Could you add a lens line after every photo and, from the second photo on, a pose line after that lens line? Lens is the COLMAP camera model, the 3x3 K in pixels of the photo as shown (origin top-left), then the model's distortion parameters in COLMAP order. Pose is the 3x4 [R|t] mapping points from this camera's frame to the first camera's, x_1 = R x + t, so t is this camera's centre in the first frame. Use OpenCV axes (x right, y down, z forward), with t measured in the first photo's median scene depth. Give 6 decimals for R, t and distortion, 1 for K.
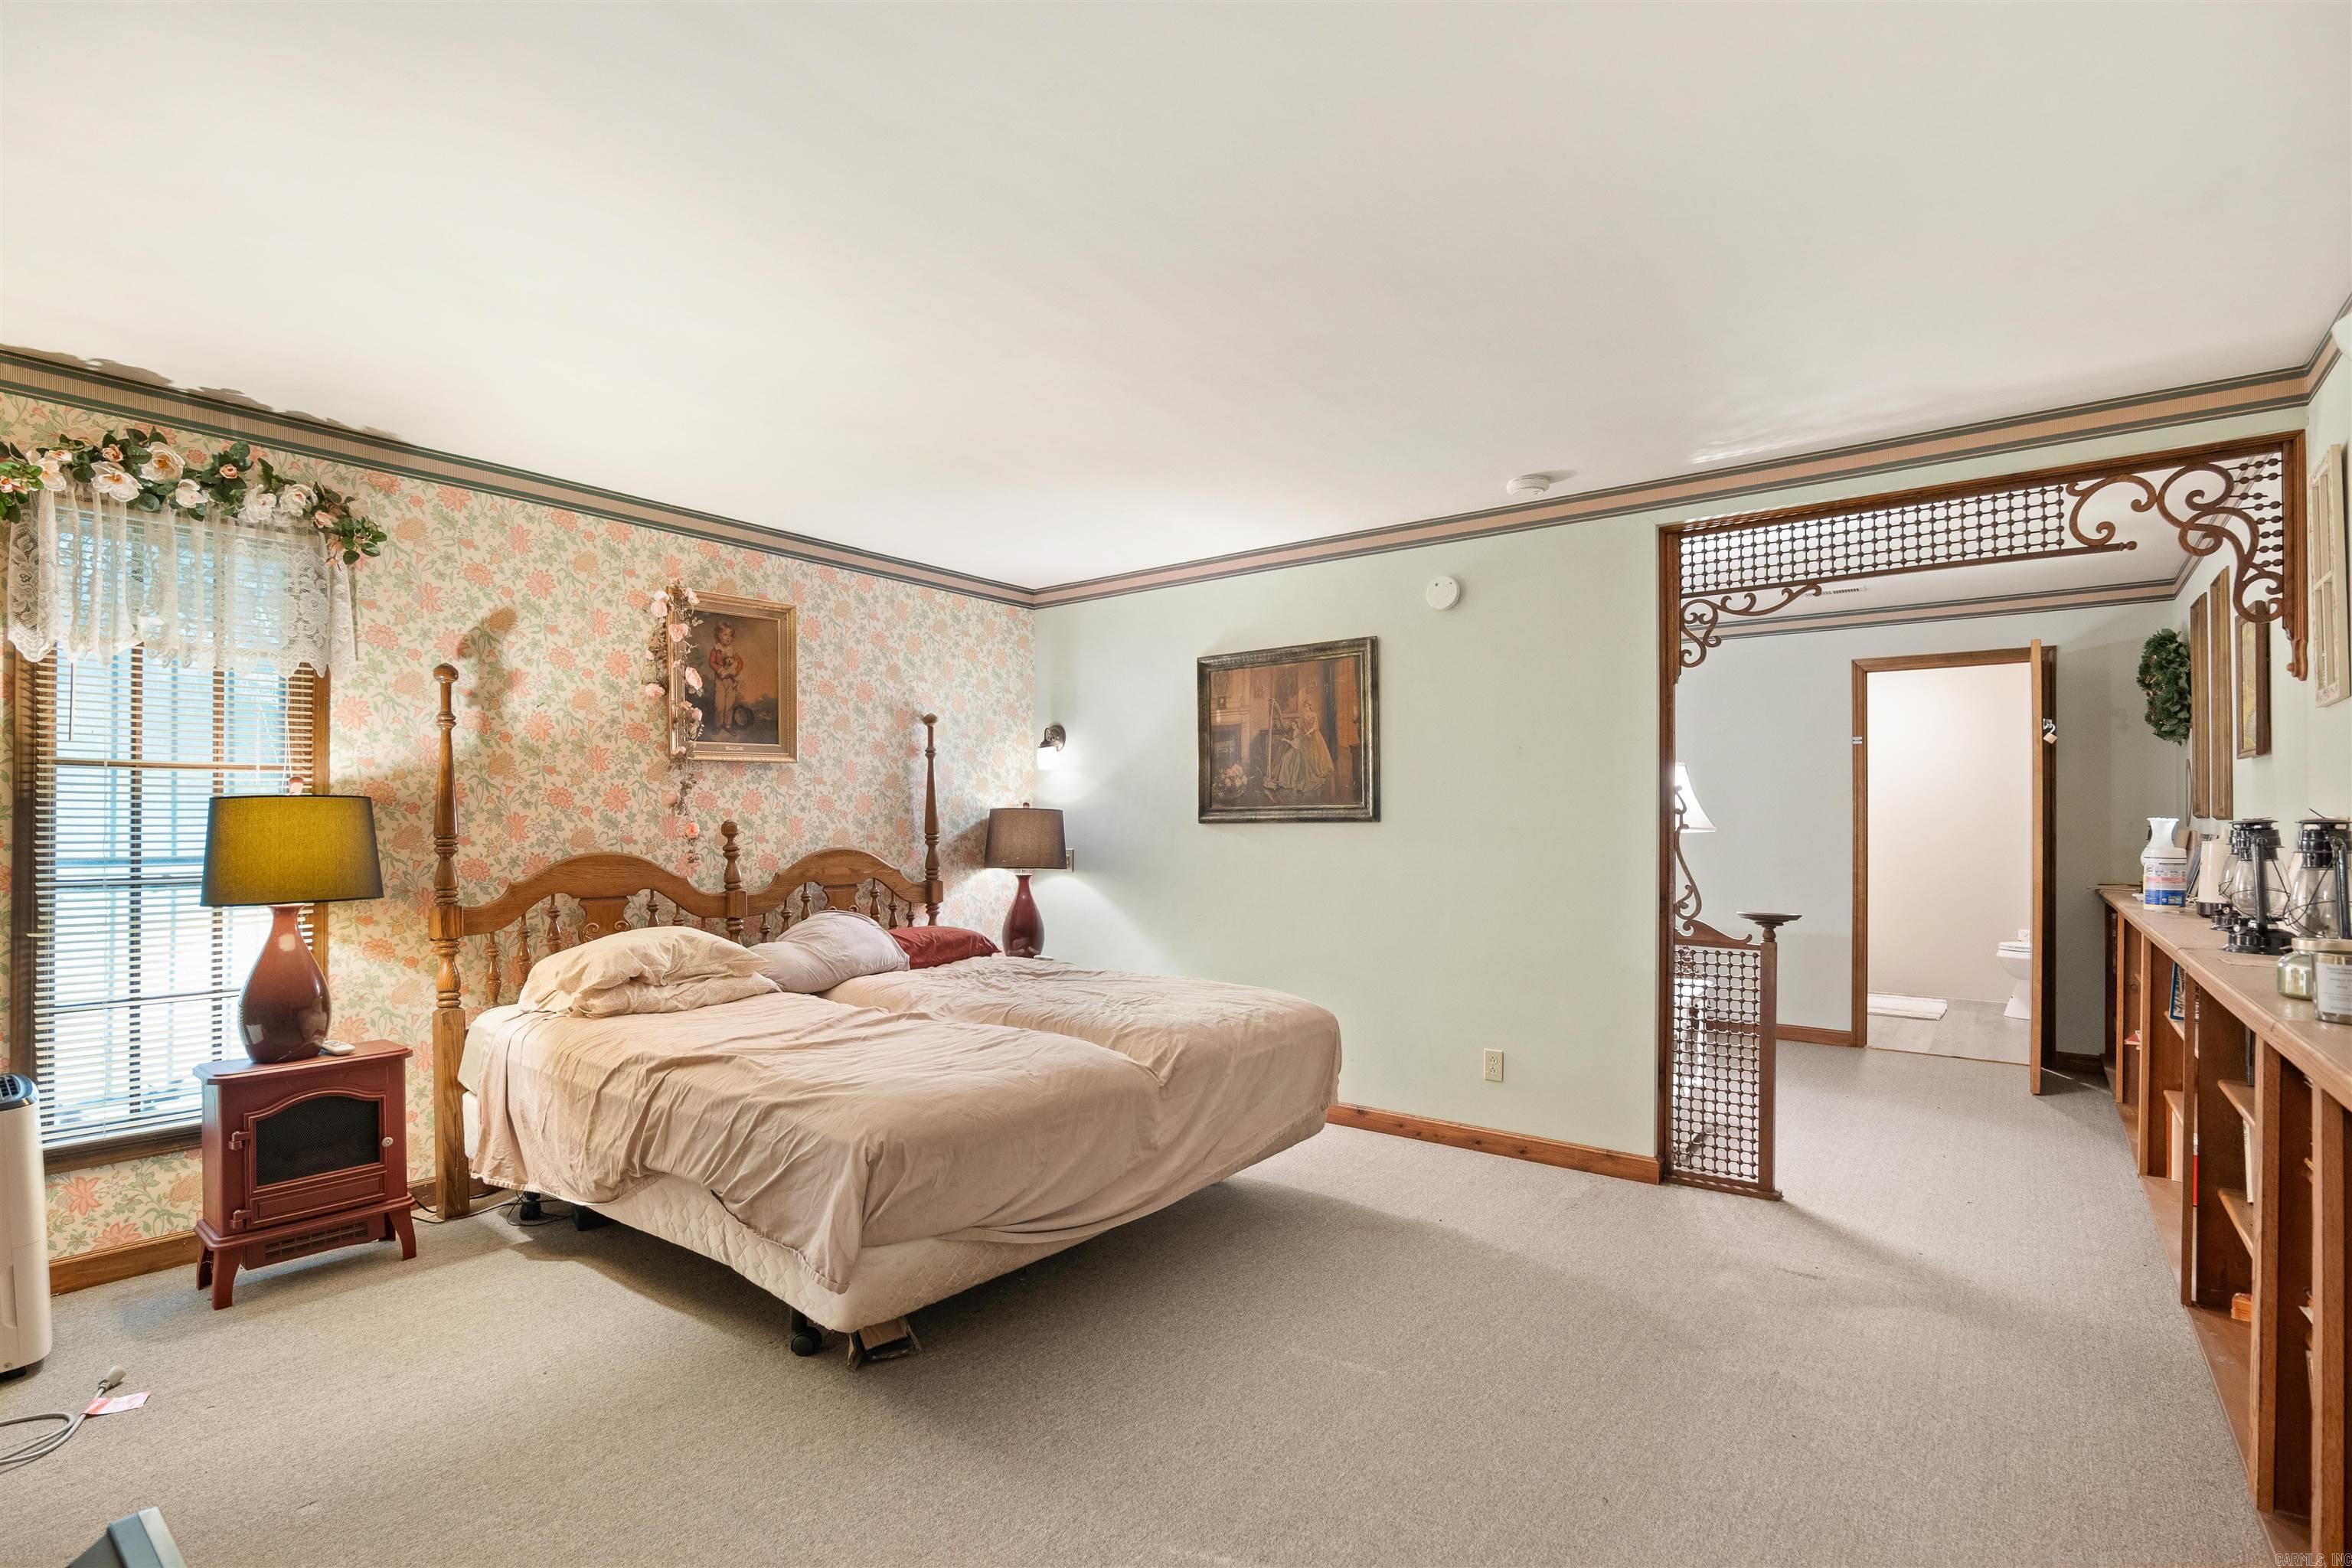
lens RADIAL K [[1134.2, 0, 1178.3], [0, 1134.2, 818.6], [0, 0, 1]] dist [-0.001806, 0.000322]
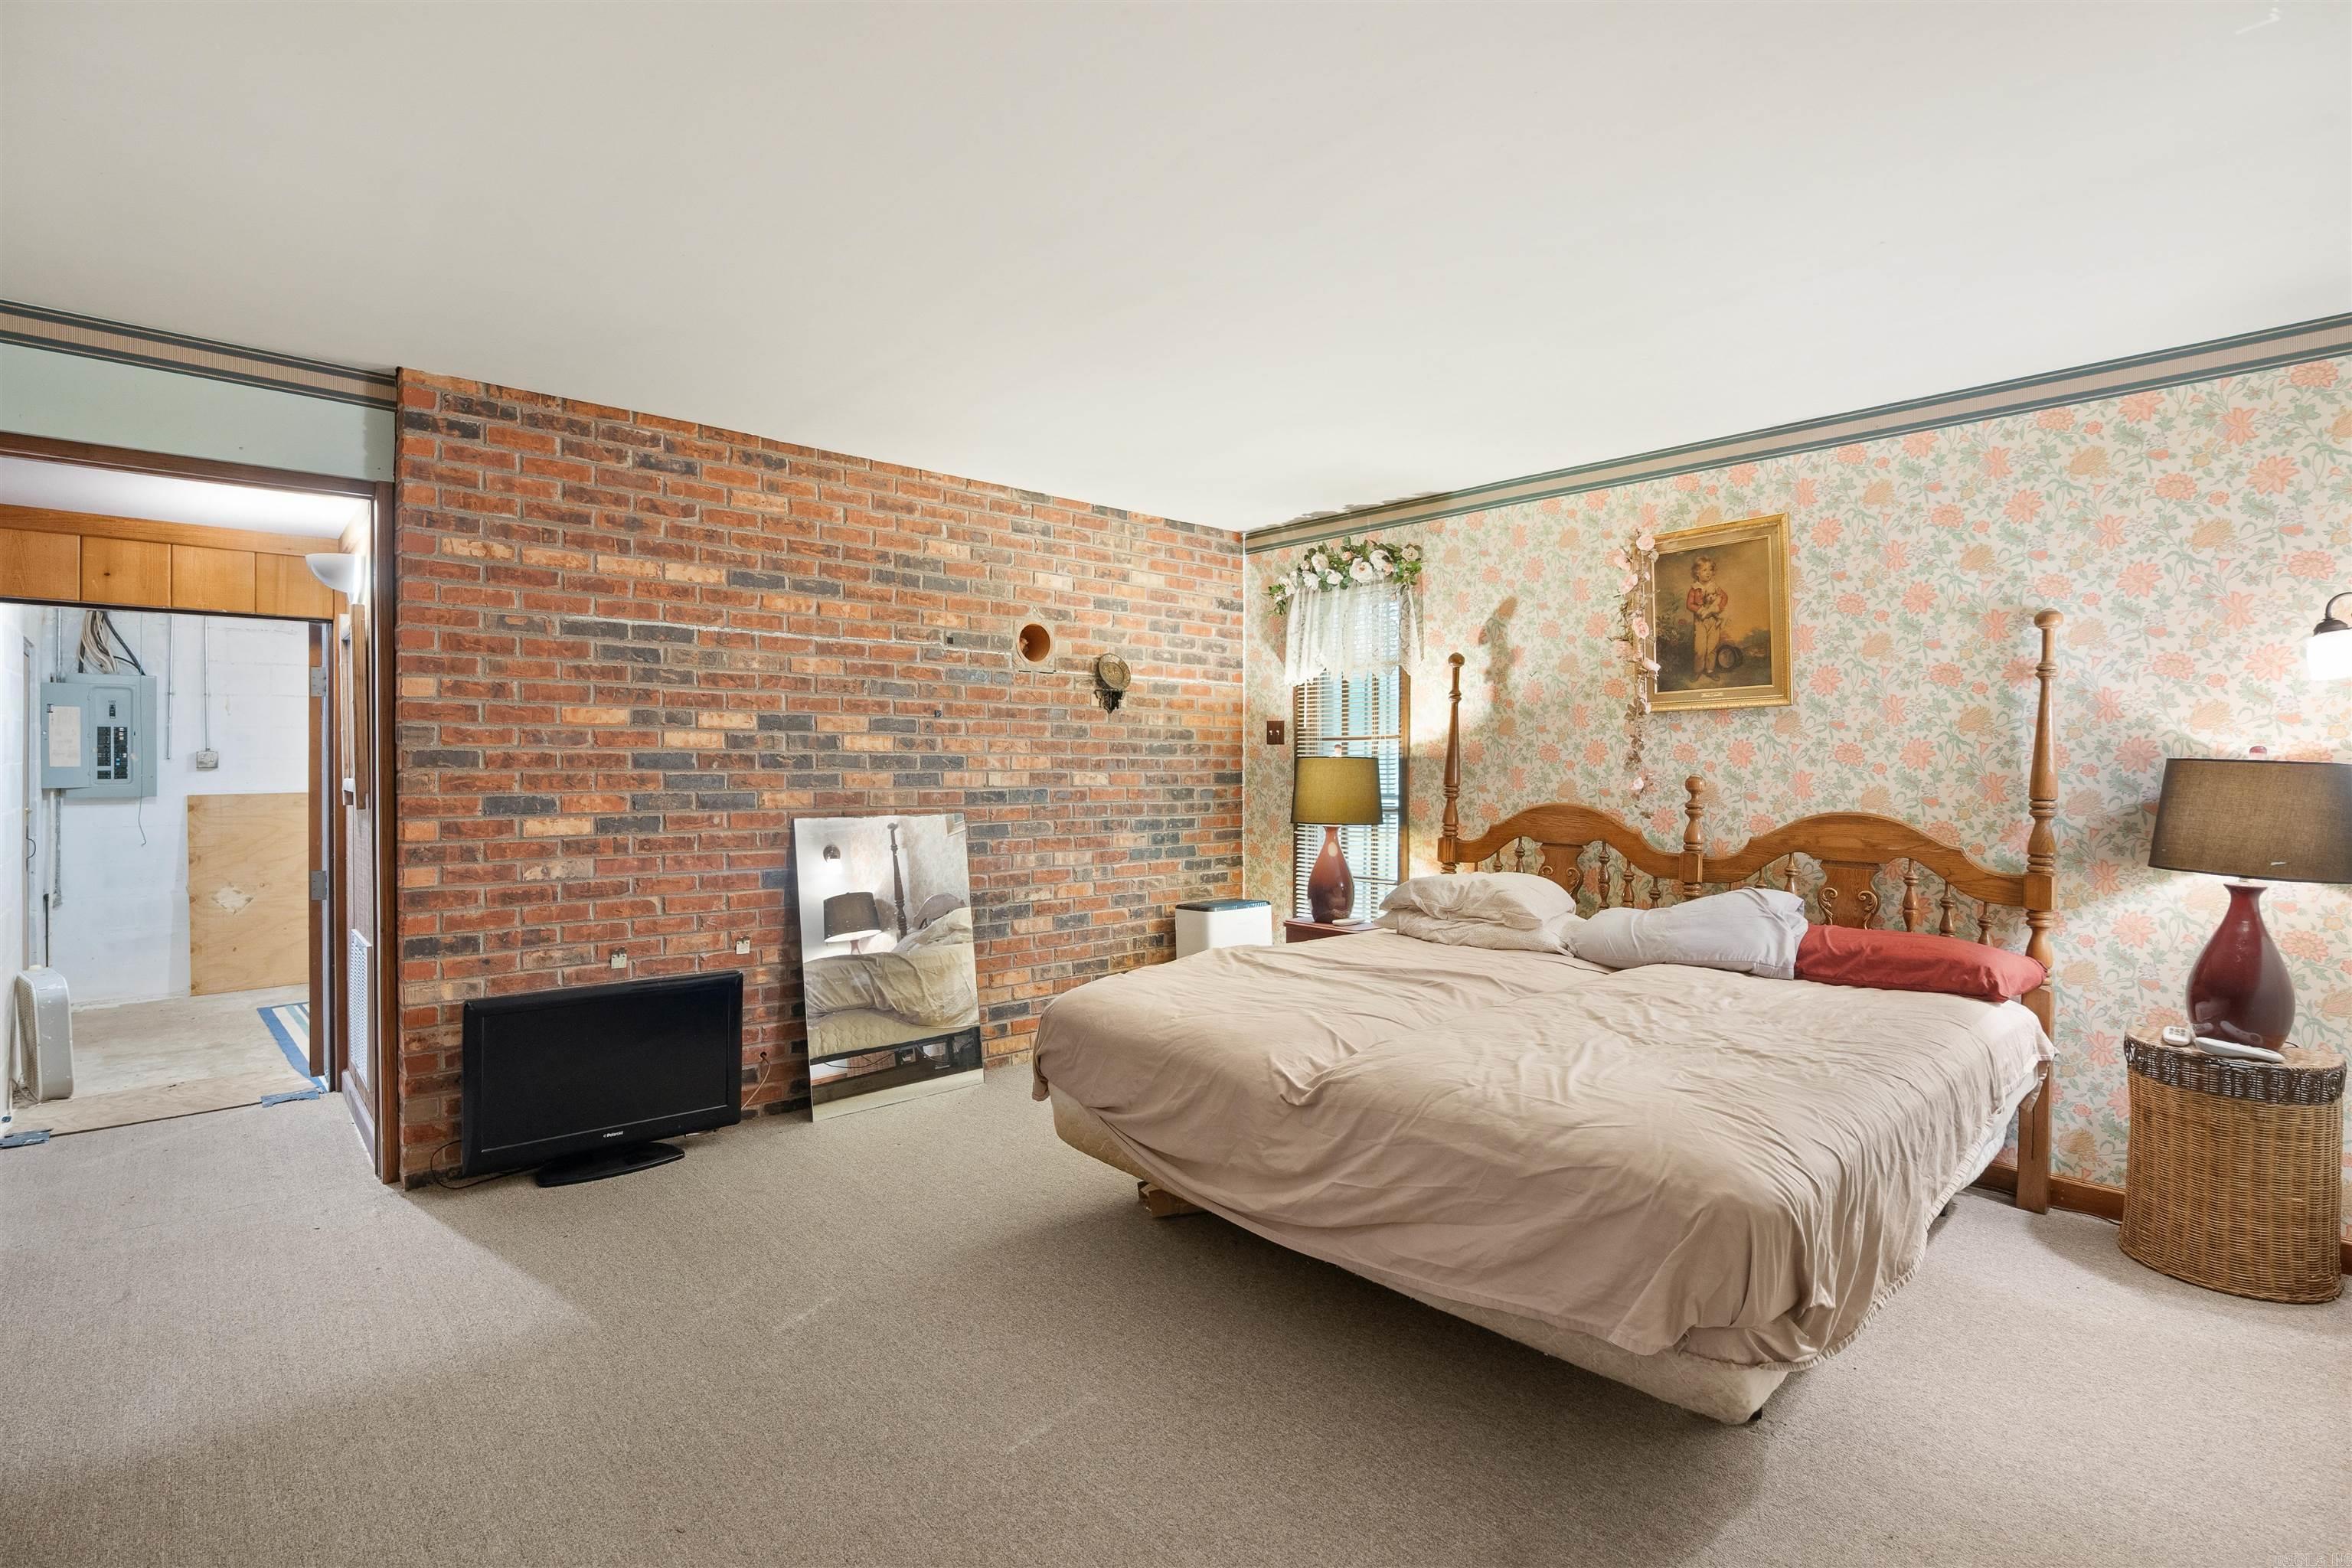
lens RADIAL K [[1134.2, 0, 1176.7], [0, 1134.2, 775.9], [0, 0, 1]] dist [-0.001806, 0.000322]
pose [[-0.169874, -0.001569, -0.985464, 0.570188], [-0.012532, 0.999921, 0.000568, 0.007139], [0.985386, 0.012446, -0.169881, 0.746482]]
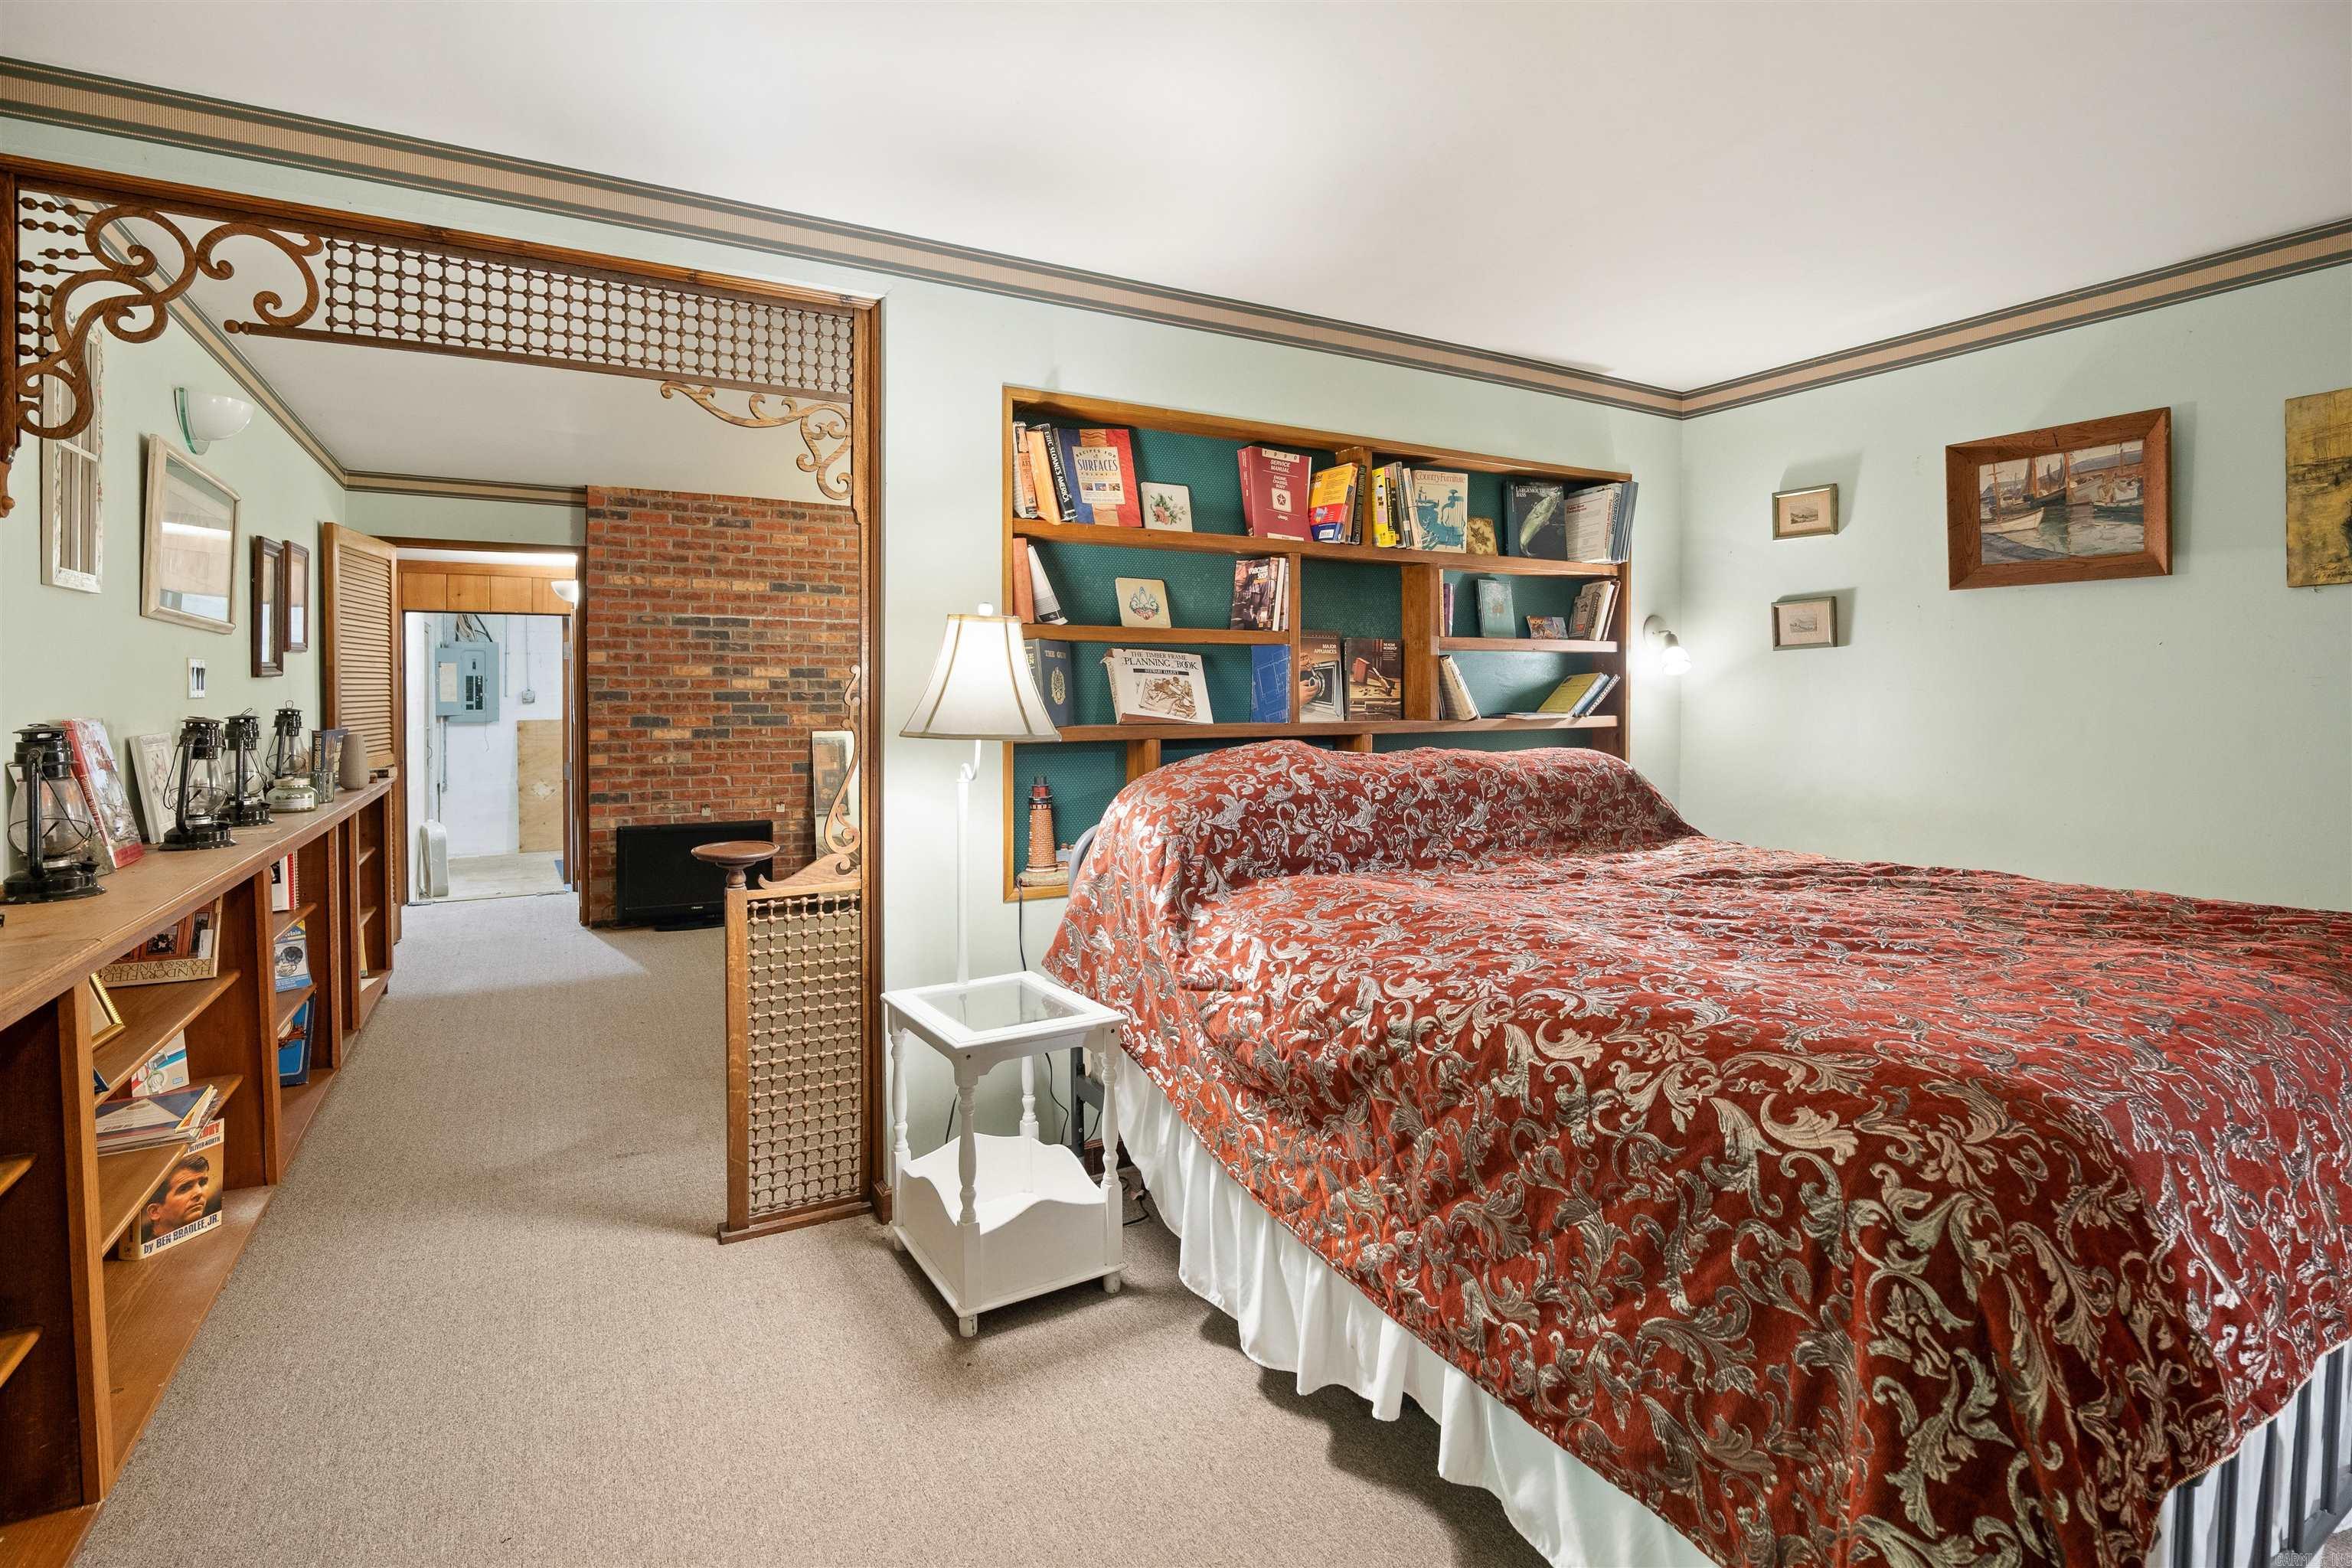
lens RADIAL K [[1134.2, 0, 1173.1], [0, 1134.2, 715.8], [0, 0, 1]] dist [-0.001806, 0.000322]
pose [[-0.379963, 0.003979, -0.924993, 0.805276], [-0.010537, 0.999907, 0.008629, 0.007280], [0.924942, 0.013025, -0.379886, 1.109308]]
